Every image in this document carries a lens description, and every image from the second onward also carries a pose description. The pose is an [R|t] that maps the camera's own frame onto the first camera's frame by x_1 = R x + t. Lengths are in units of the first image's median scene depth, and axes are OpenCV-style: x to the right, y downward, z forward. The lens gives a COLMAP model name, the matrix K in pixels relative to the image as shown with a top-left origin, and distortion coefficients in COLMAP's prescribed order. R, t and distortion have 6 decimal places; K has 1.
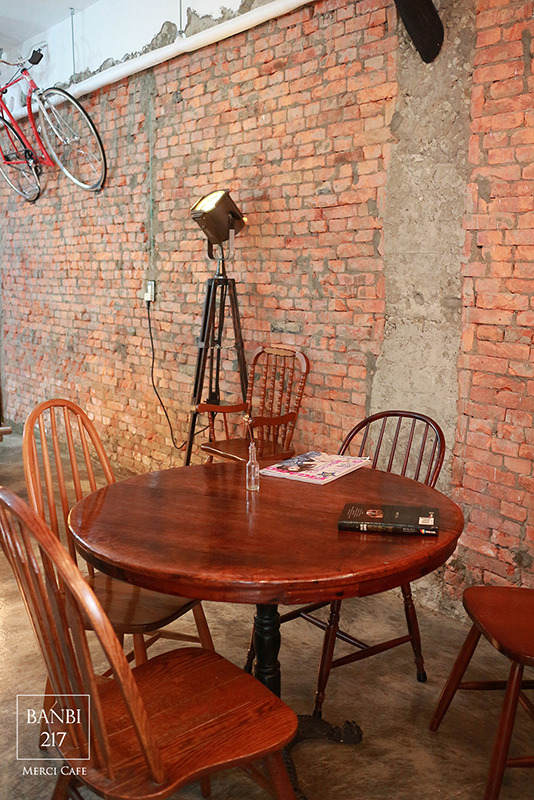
lens RADIAL K [[771.1, 0, 267.0], [0, 771.1, 400.0], [0, 0, 1]] dist [0.000446, -0.004681]
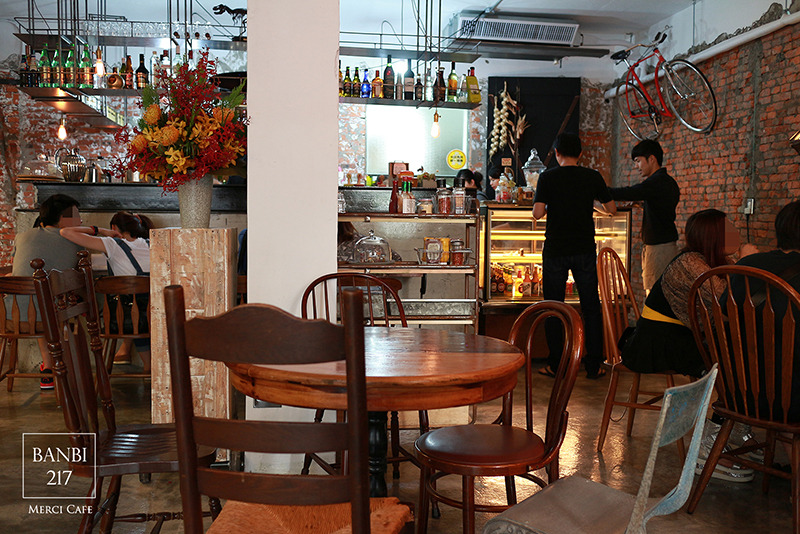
lens RADIAL K [[771.1, 0, 400.0], [0, 771.1, 267.0], [0, 0, 1]] dist [0.000446, -0.004681]
pose [[0.854611, 0.027270, -0.518552, 0.017645], [-0.081991, 0.993180, -0.082896, 0.109243], [0.512754, 0.113361, 0.851018, -0.362540]]
